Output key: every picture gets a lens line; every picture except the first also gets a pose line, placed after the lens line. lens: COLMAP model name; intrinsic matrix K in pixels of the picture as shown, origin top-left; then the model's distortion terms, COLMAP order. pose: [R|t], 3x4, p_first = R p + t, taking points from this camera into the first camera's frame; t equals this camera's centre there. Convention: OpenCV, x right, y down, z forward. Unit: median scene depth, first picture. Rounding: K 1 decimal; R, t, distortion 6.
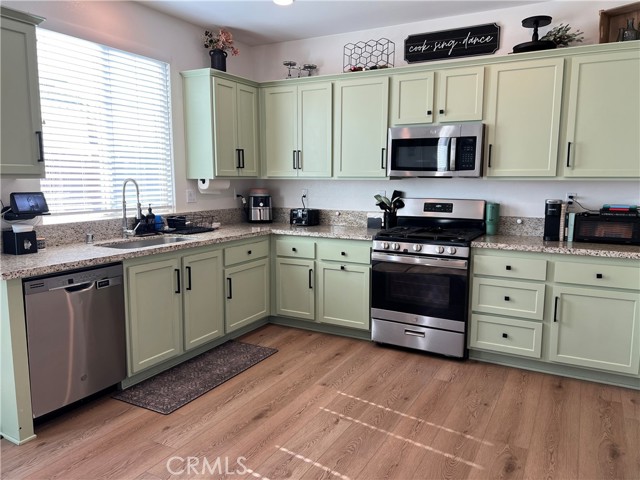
lens RADIAL K [[481.8, 0, 321.8], [0, 481.8, 238.1], [0, 0, 1]] dist [0.088824, -0.088831]
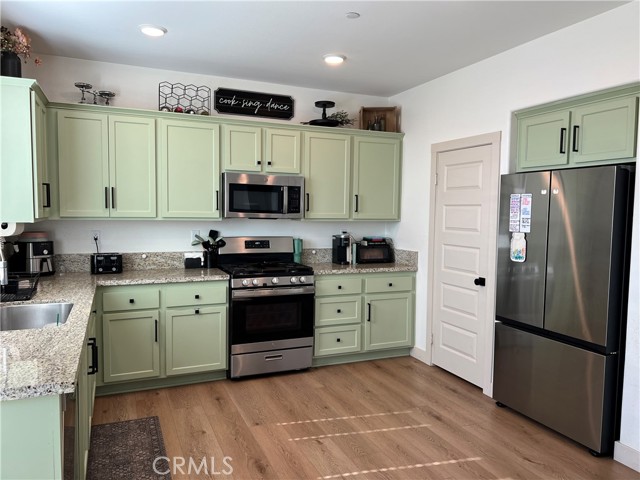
lens RADIAL K [[481.8, 0, 323.5], [0, 481.8, 239.5], [0, 0, 1]] dist [0.088824, -0.088831]
pose [[0.619939, -0.044991, 0.783359, -0.591803], [0.089367, 0.995907, -0.013525, -0.049365], [-0.779544, 0.078391, 0.621422, 0.192308]]
